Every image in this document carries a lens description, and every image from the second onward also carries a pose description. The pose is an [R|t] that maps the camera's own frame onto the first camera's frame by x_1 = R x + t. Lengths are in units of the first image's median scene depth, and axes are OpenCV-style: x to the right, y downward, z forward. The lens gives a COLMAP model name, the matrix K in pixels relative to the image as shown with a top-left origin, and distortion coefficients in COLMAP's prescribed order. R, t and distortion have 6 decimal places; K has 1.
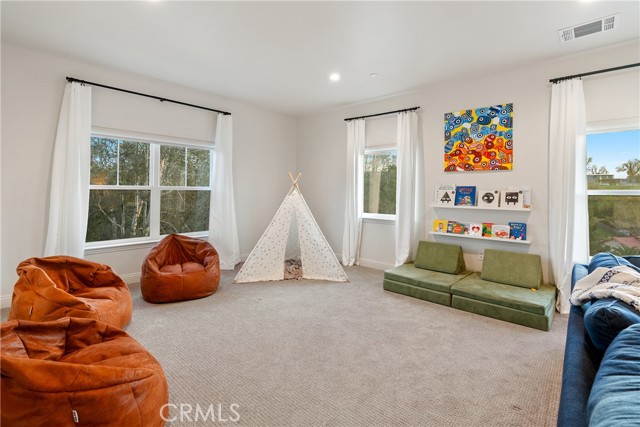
lens RADIAL K [[294.4, 0, 318.7], [0, 294.4, 199.4], [0, 0, 1]] dist [-0.007501, -0.000197]
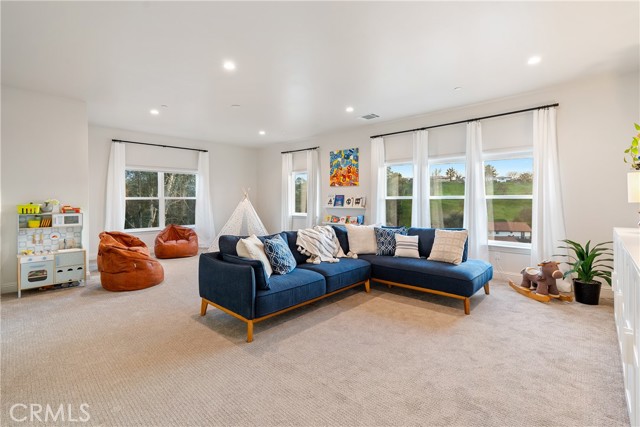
lens RADIAL K [[294.4, 0, 322.2], [0, 294.4, 213.2], [0, 0, 1]] dist [-0.007501, -0.000197]
pose [[0.999544, -0.012081, -0.027669, 0.451167], [0.012646, 0.999713, 0.020335, 0.025272], [0.027416, -0.020675, 0.999410, -0.729219]]
